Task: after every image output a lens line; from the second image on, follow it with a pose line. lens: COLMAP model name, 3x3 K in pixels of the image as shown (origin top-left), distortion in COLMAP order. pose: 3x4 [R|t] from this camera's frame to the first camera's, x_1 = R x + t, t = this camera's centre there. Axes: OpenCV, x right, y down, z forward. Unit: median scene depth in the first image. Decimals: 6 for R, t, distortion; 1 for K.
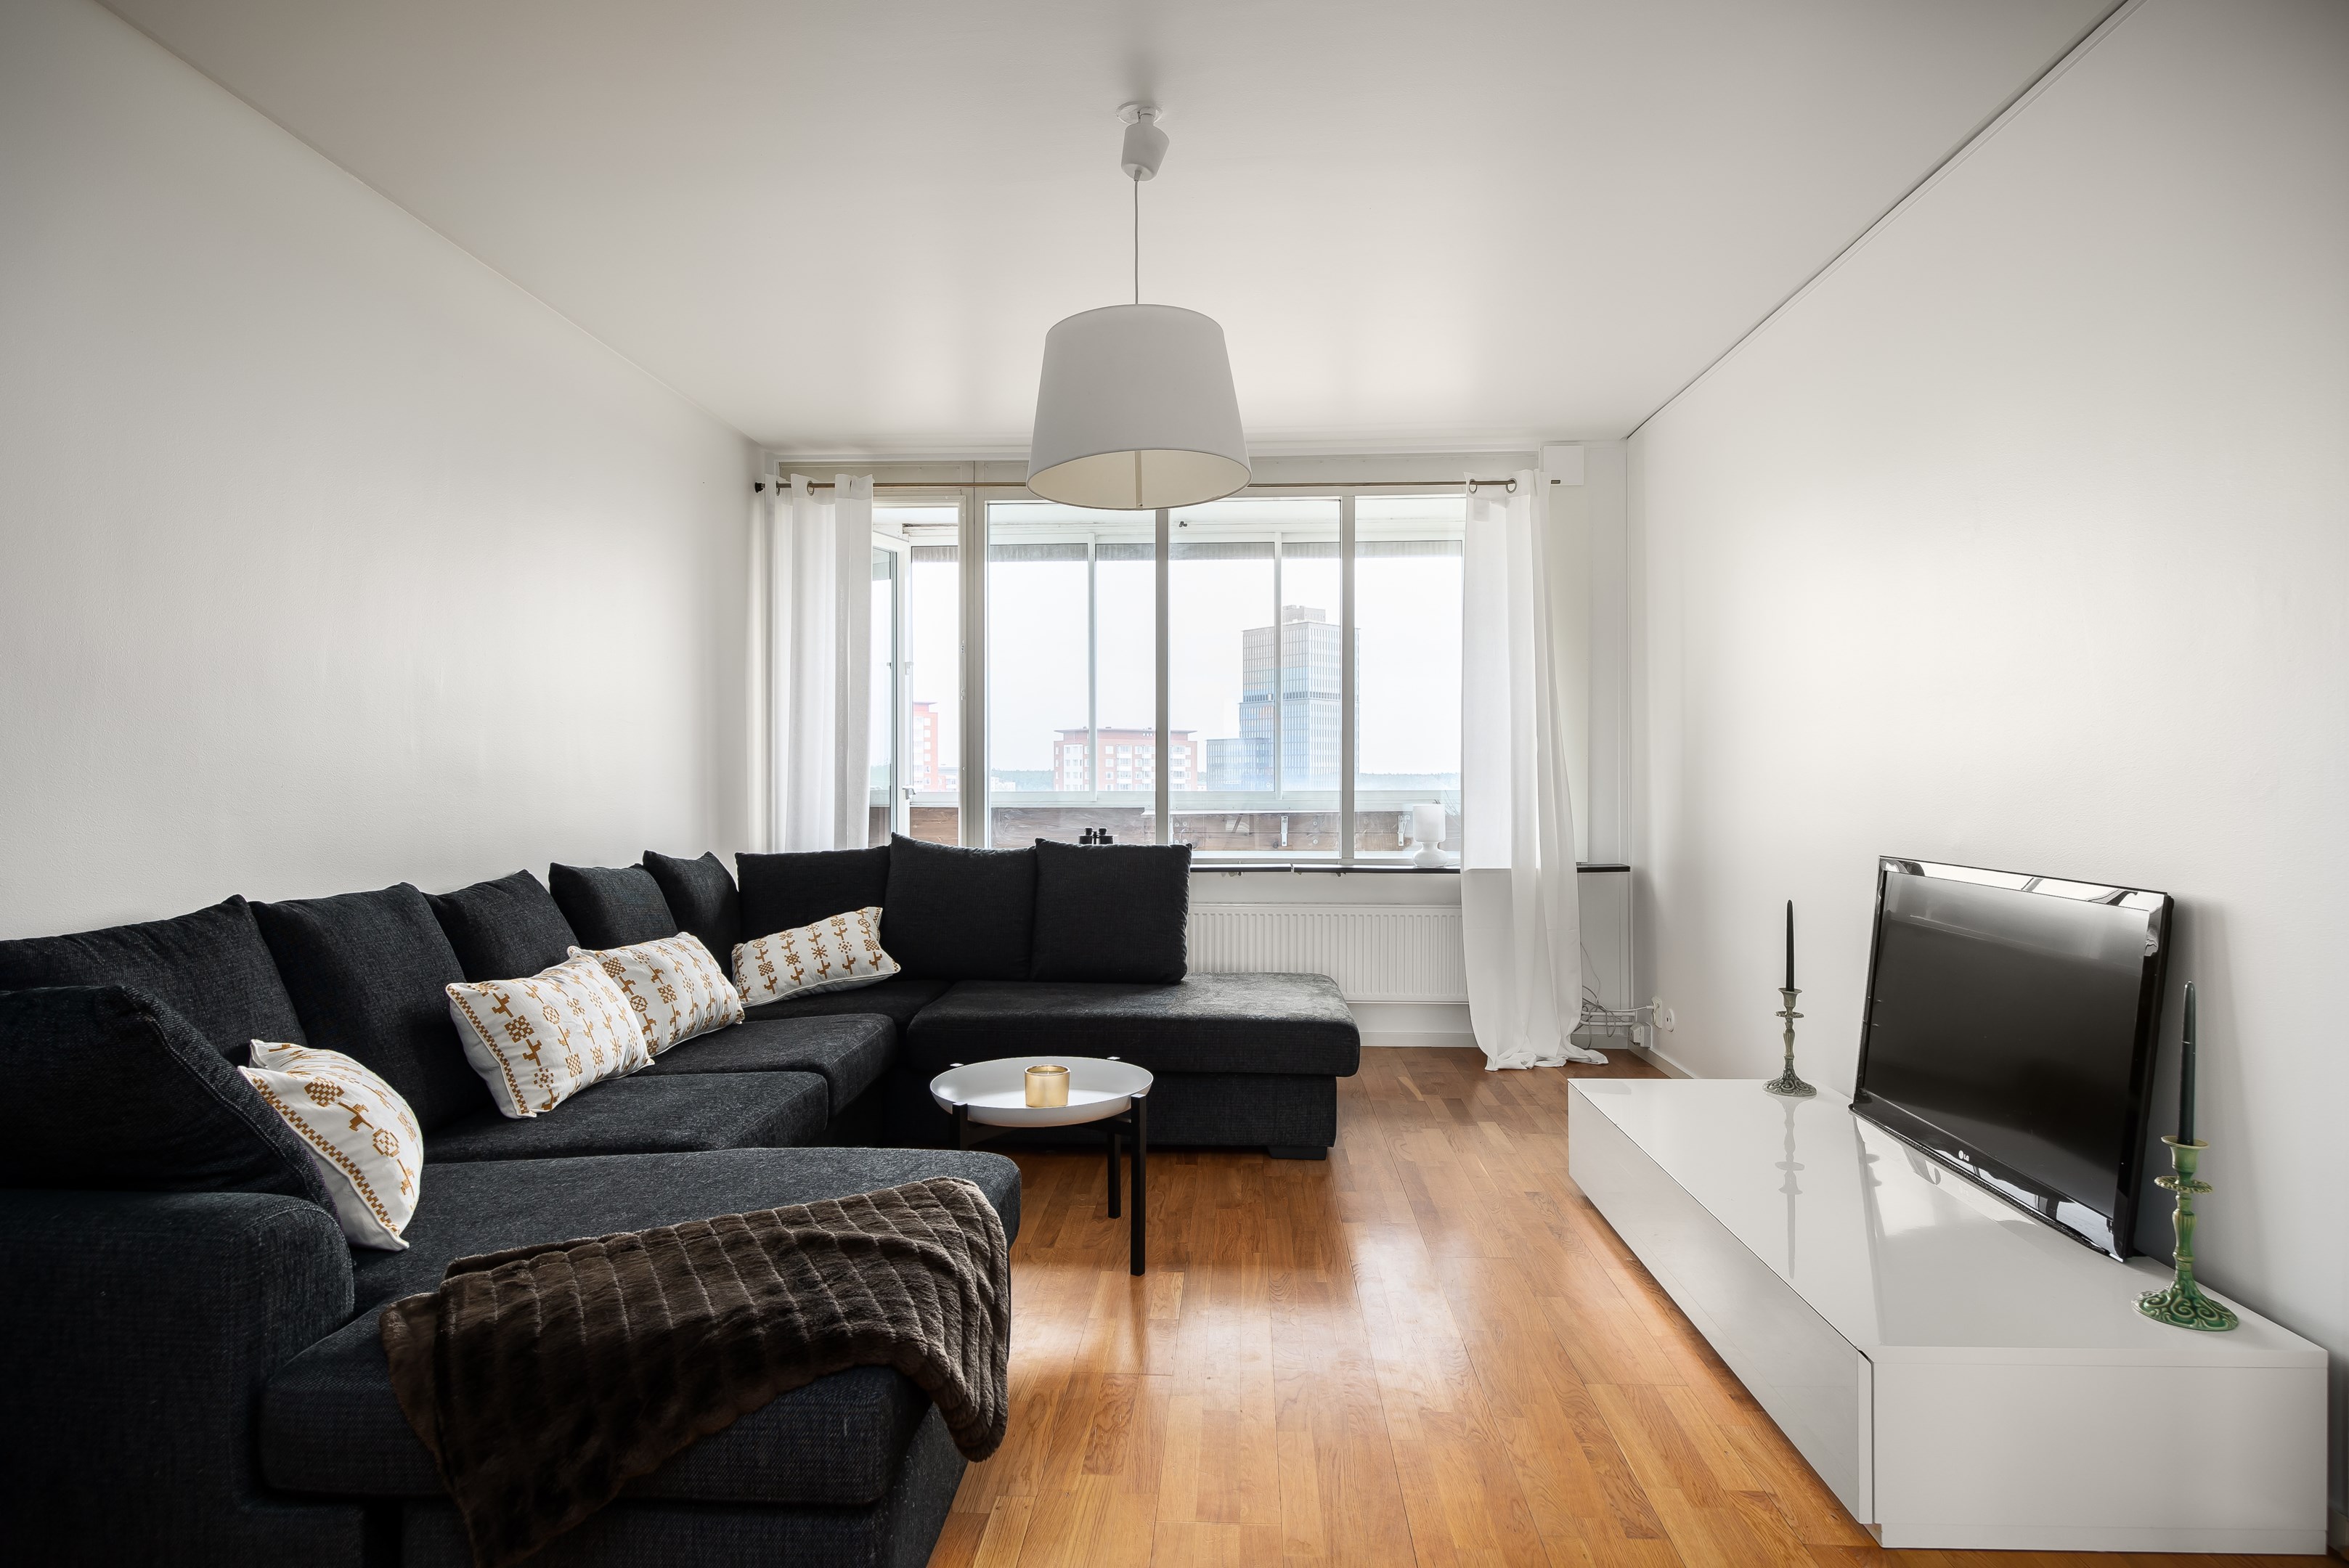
lens RADIAL K [[1326.8, 0, 1225.9], [0, 1326.8, 776.4], [0, 0, 1]] dist [-0.001648, -0.002129]
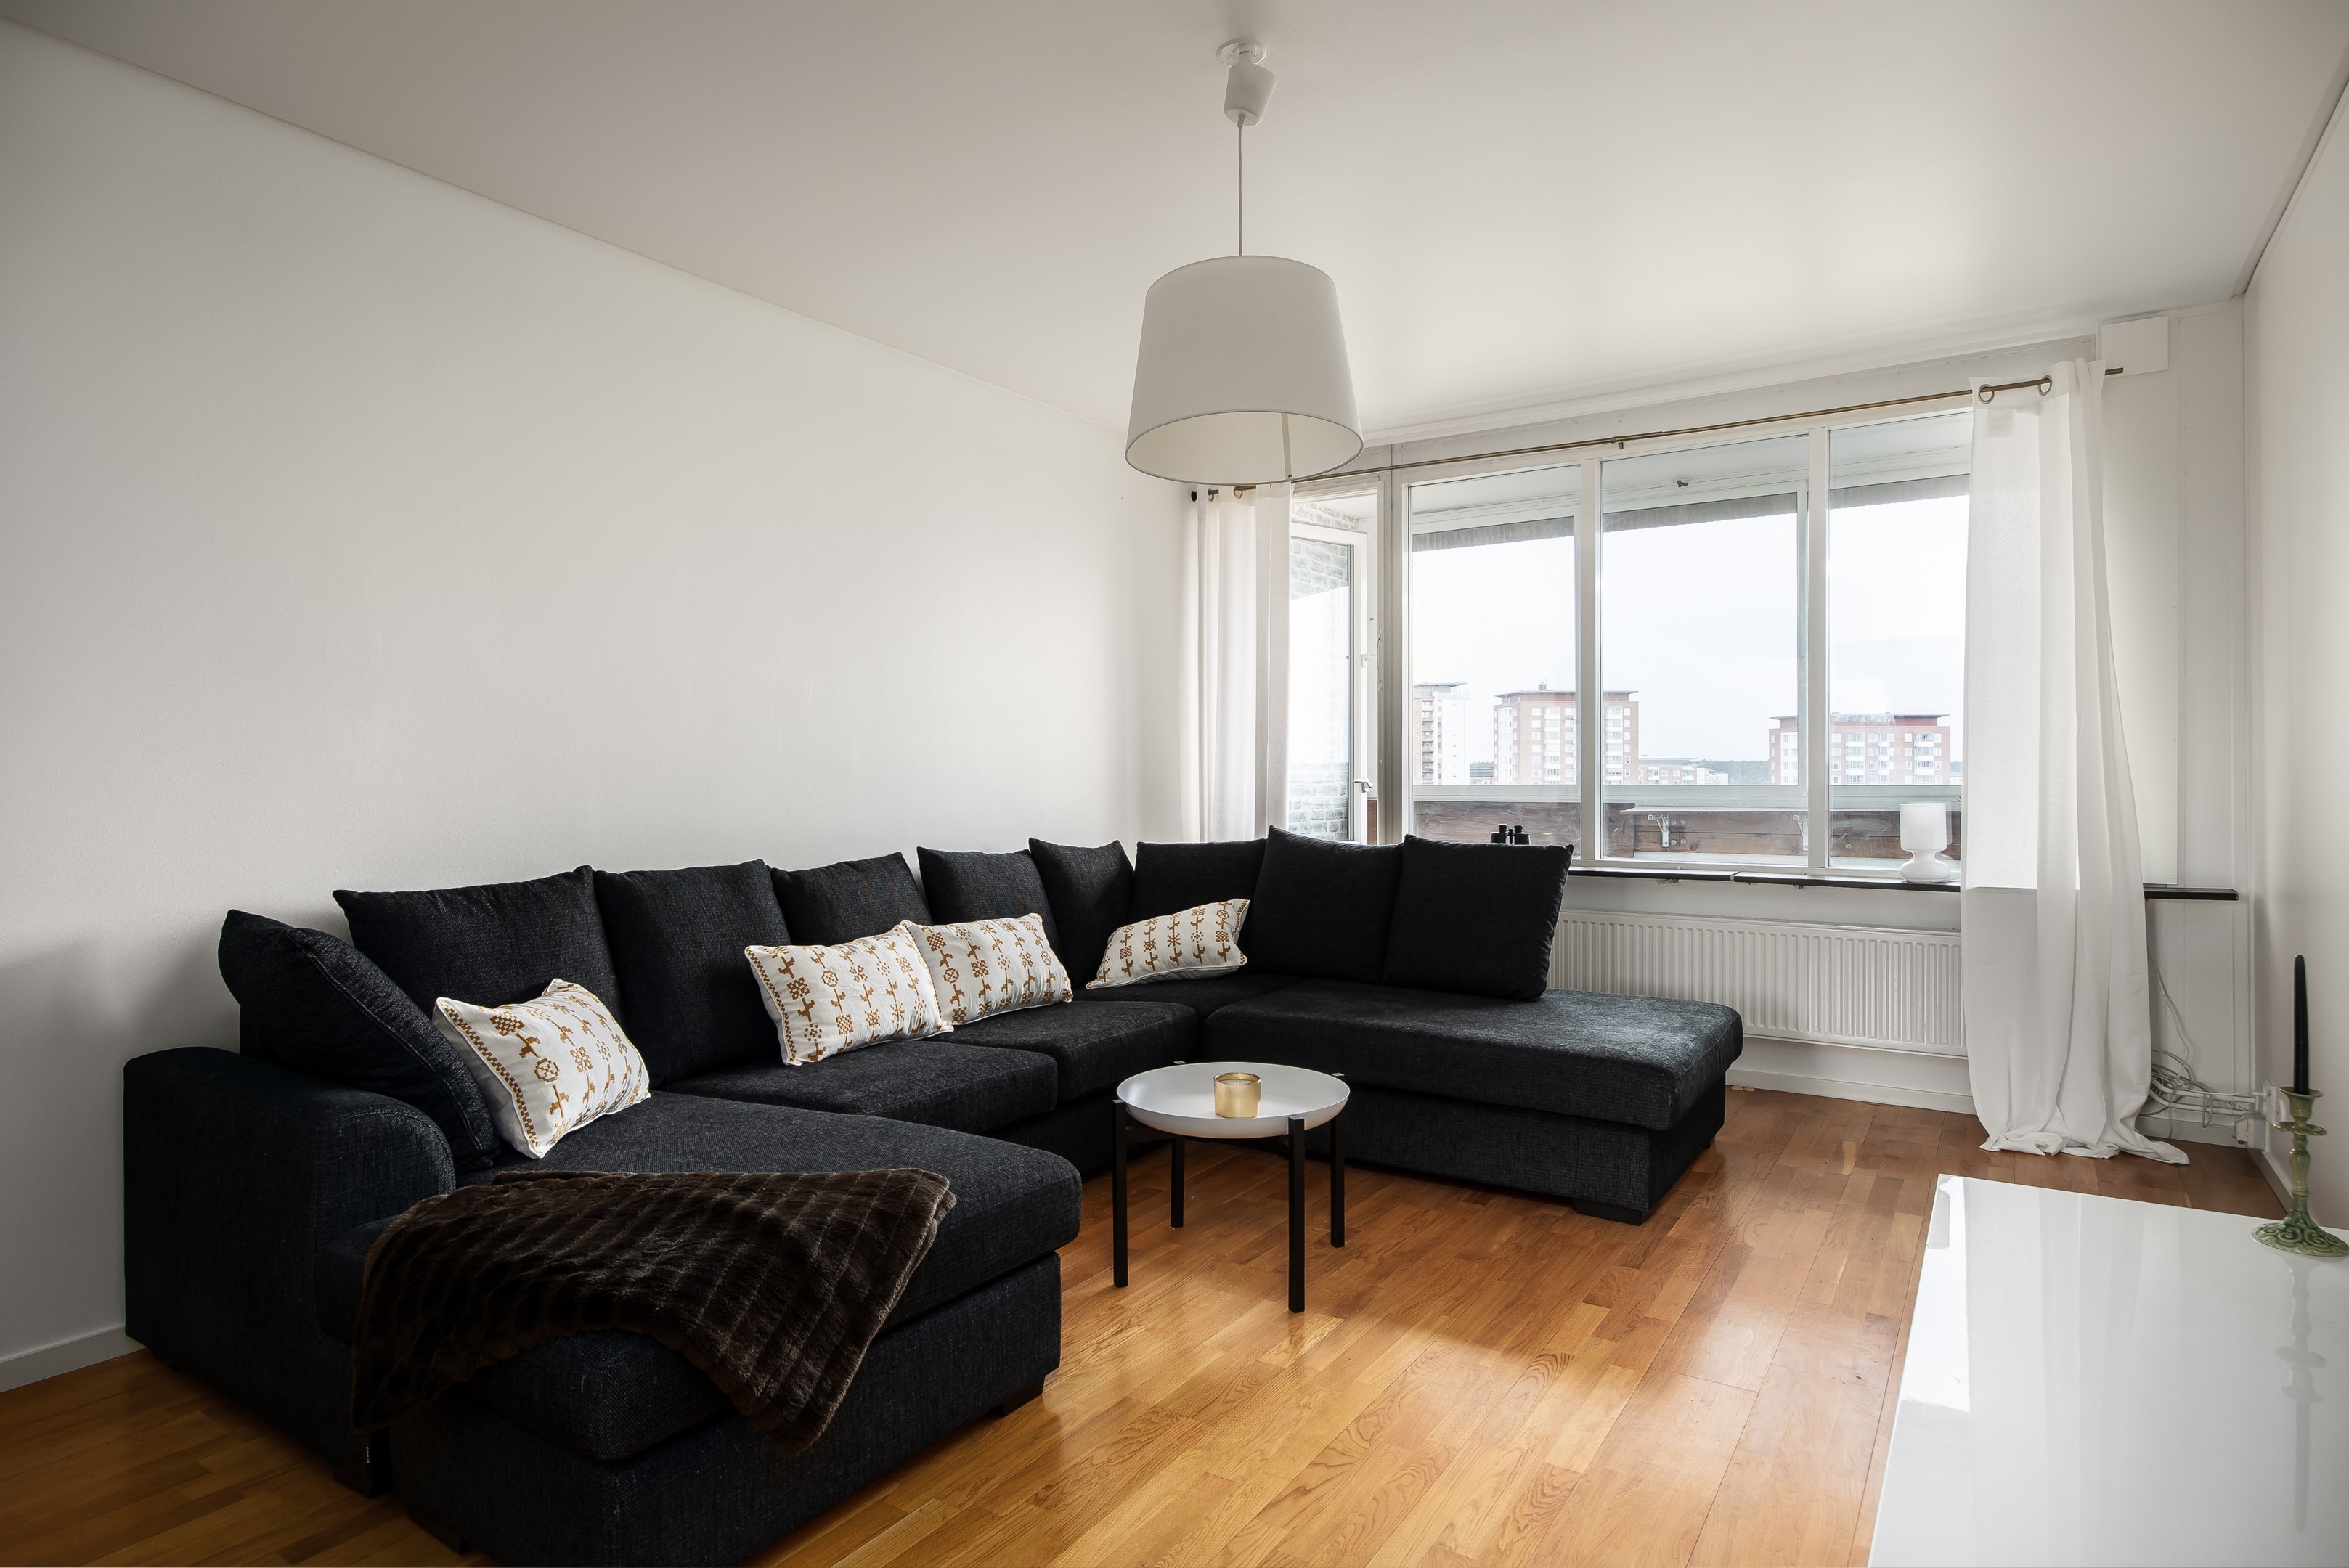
lens RADIAL K [[1326.8, 0, 1185.8], [0, 1326.8, 771.1], [0, 0, 1]] dist [-0.001648, -0.002129]
pose [[0.853653, -0.001834, -0.520838, 0.260443], [0.003008, 0.999994, 0.001408, -0.000922], [0.520833, -0.002768, 0.853654, 0.130211]]
